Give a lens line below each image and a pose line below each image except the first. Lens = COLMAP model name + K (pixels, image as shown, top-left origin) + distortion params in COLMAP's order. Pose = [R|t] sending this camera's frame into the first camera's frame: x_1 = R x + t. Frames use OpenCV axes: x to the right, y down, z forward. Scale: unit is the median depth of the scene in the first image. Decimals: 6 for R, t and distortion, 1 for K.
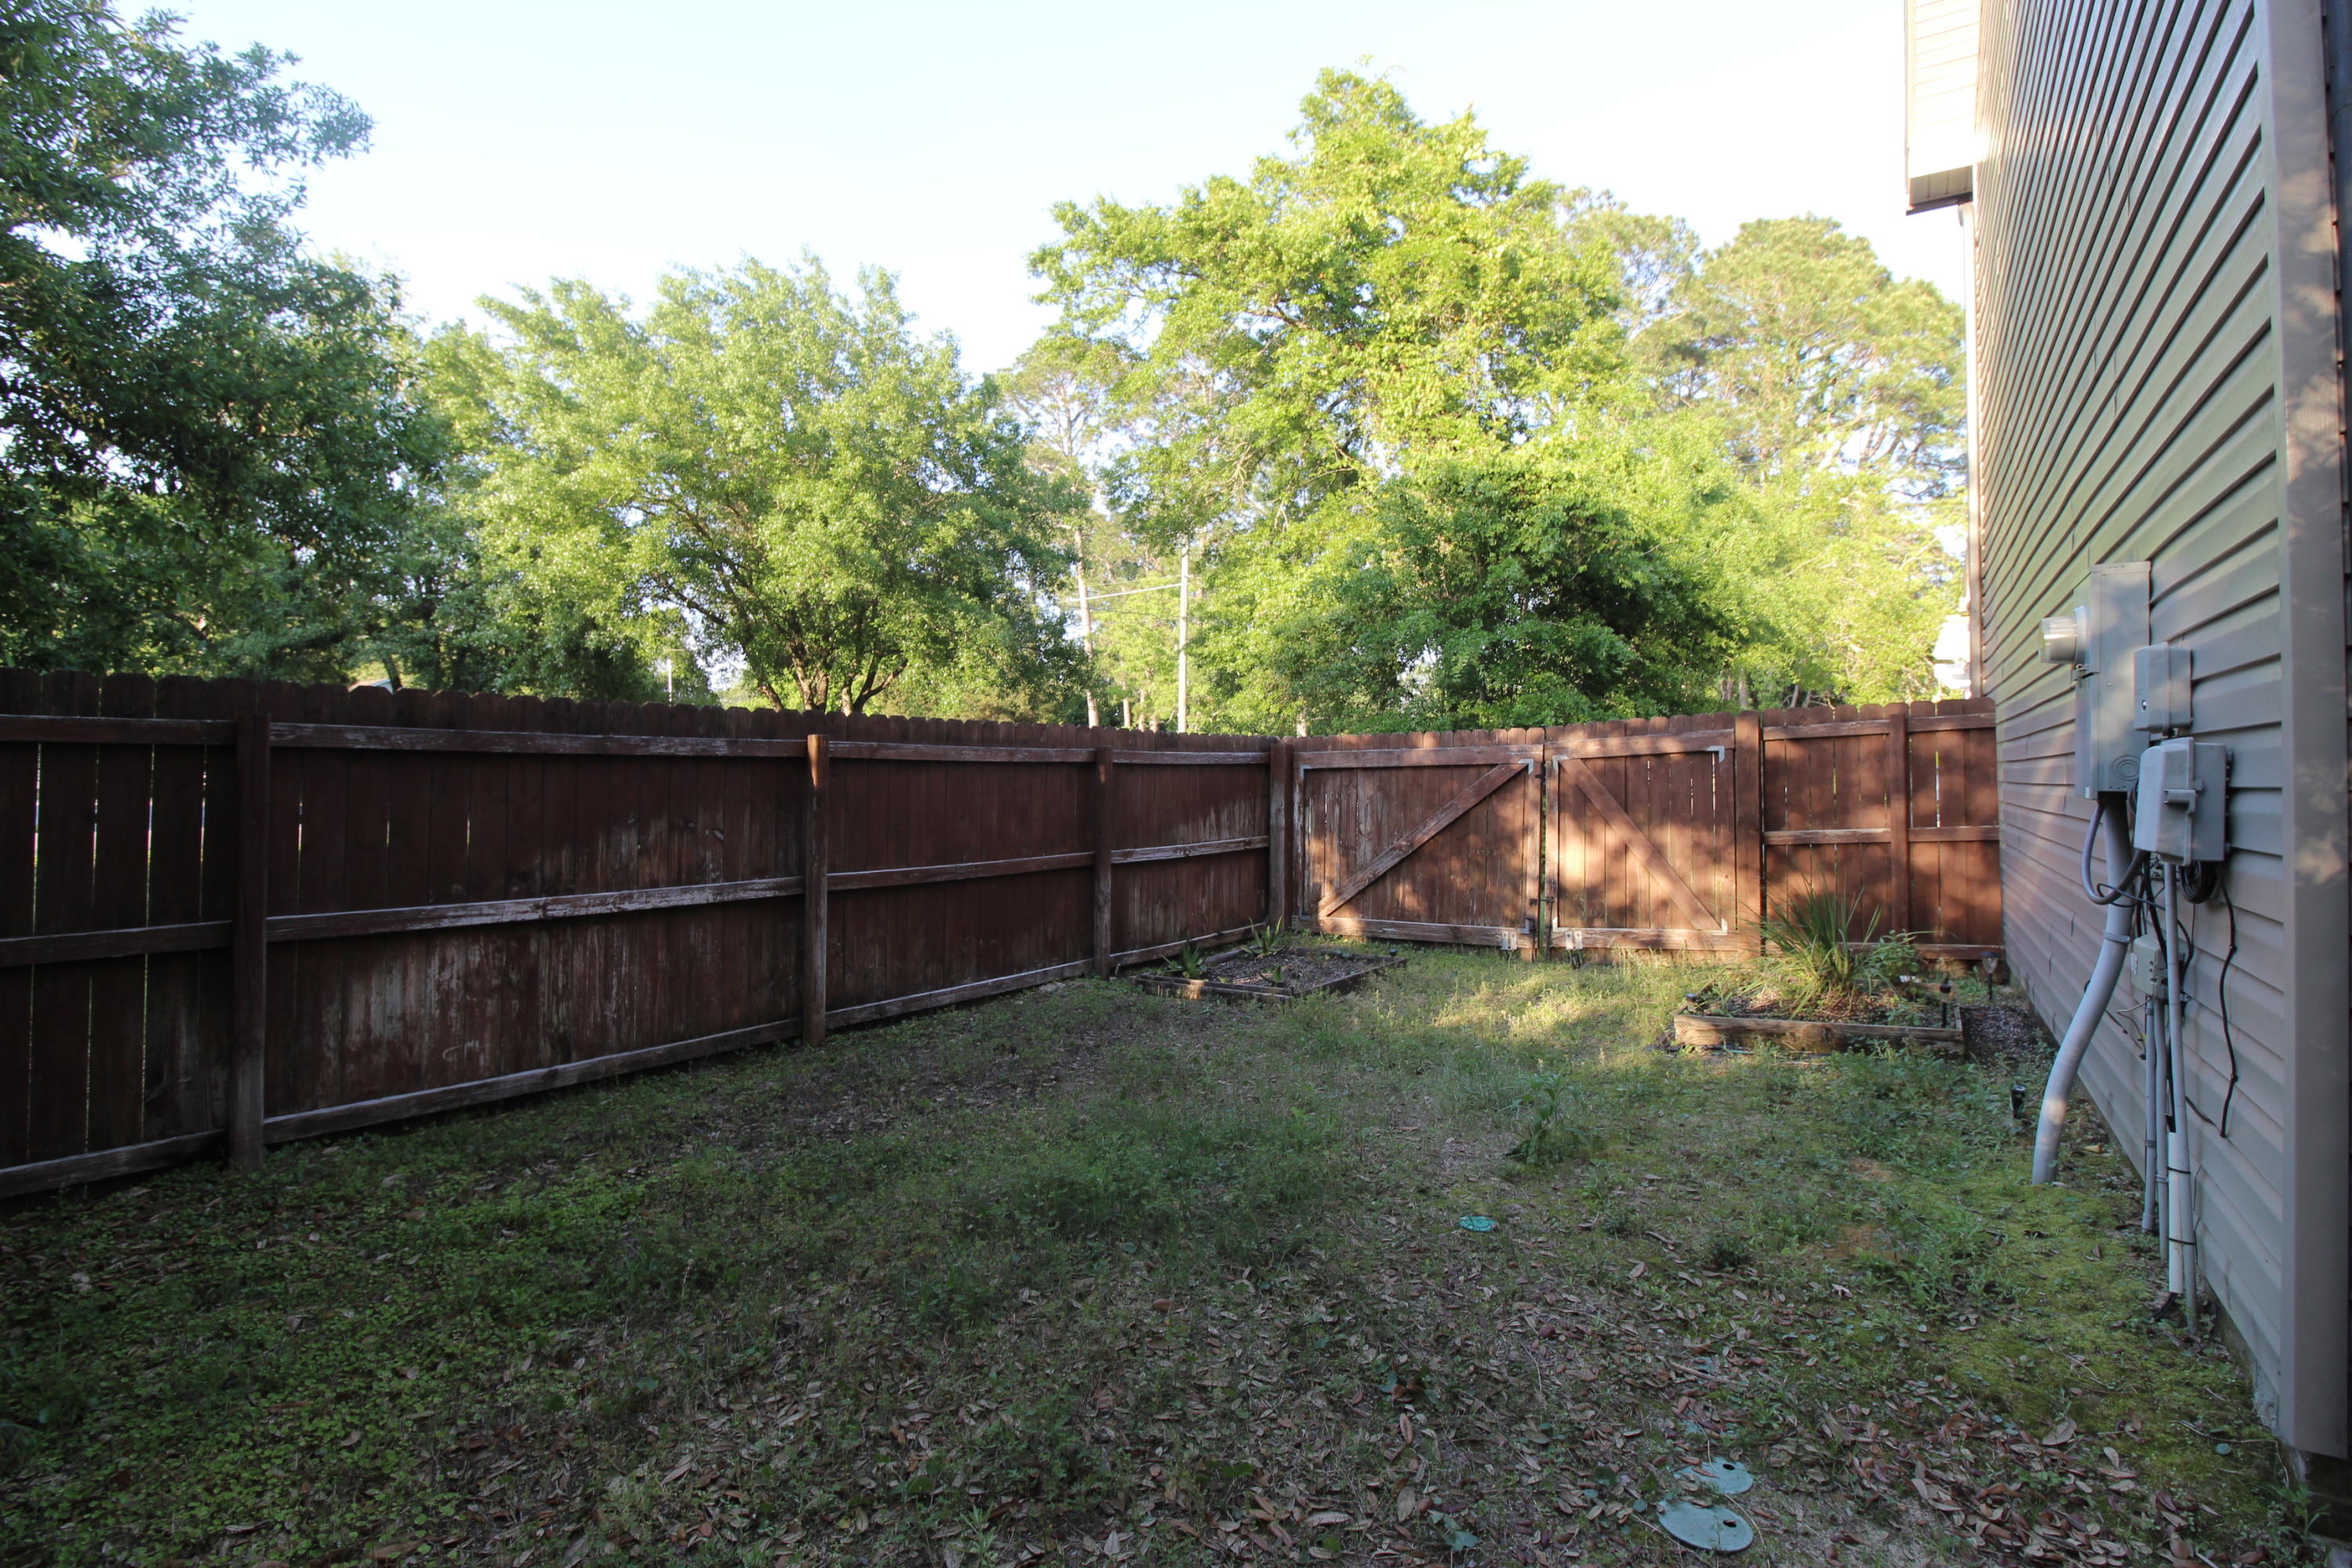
lens RADIAL K [[1084.8, 0, 1187.3], [0, 1084.8, 755.1], [0, 0, 1]] dist [0.002924, -0.015369]
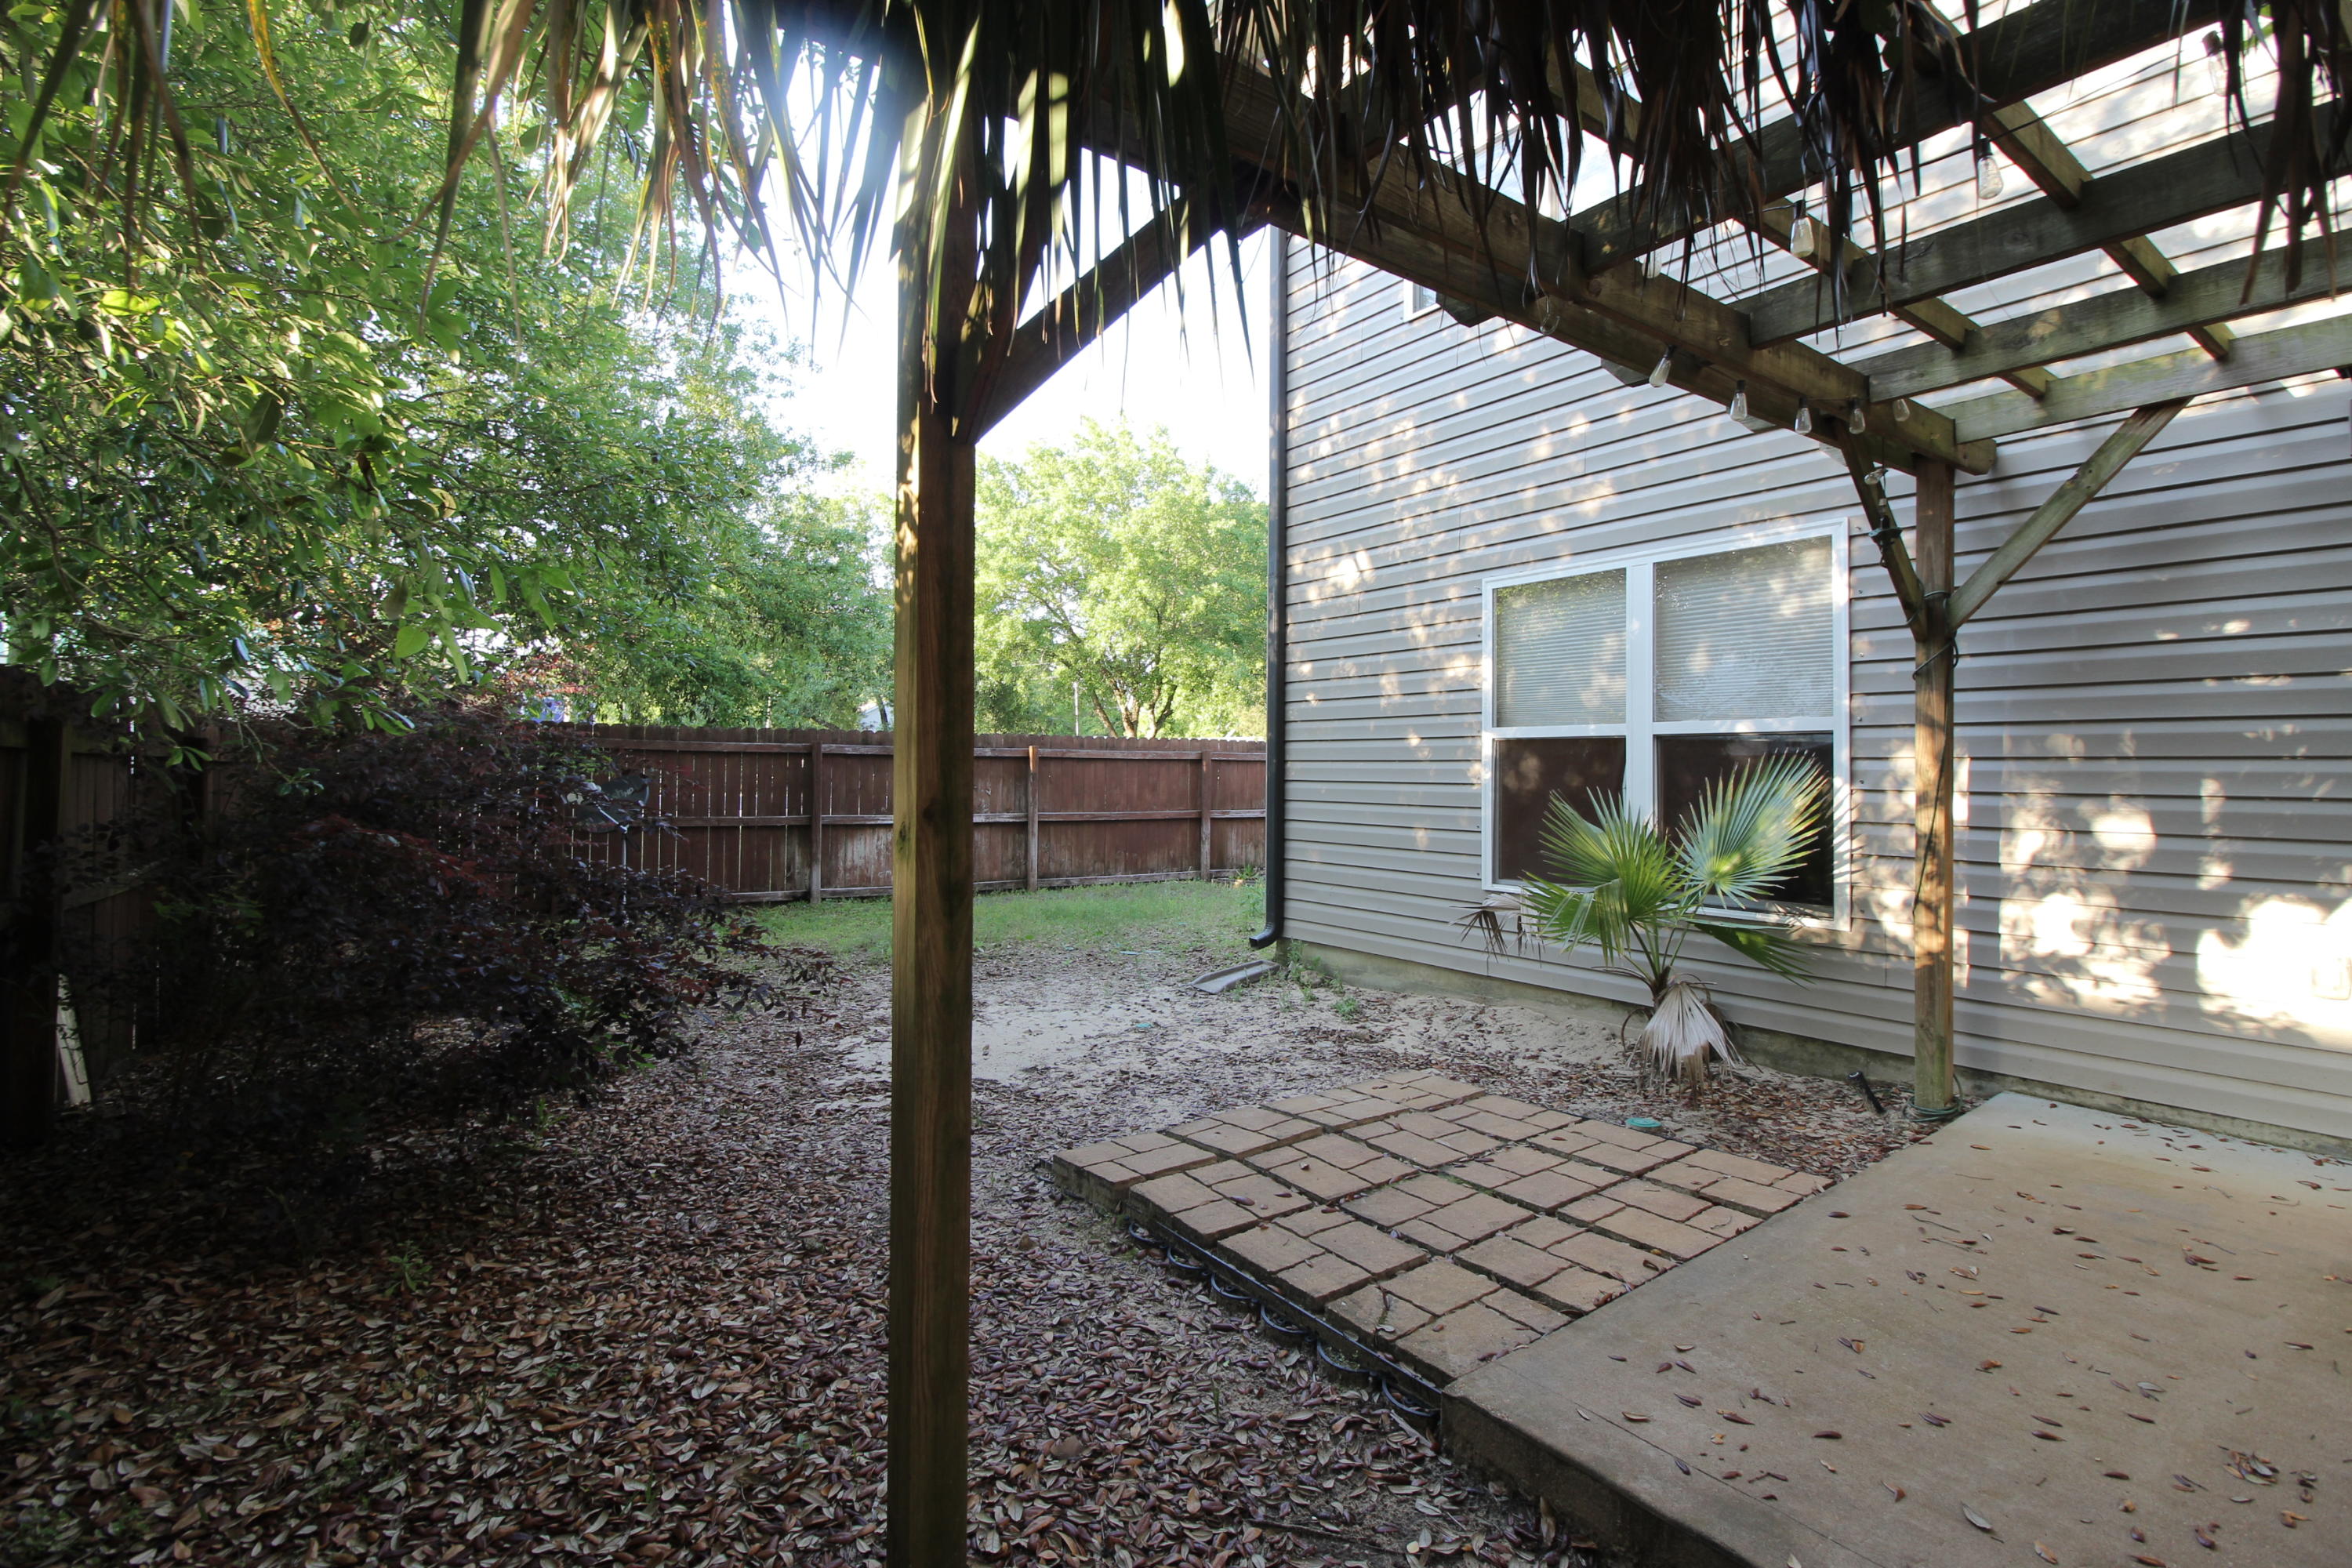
lens RADIAL K [[1084.8, 0, 1187.3], [0, 1084.8, 755.1], [0, 0, 1]] dist [0.002924, -0.015369]
pose [[0.933069, -0.008416, -0.359599, 0.528782], [0.006797, 0.999960, -0.005768, 0.009987], [0.359634, 0.002937, 0.933089, -0.650702]]
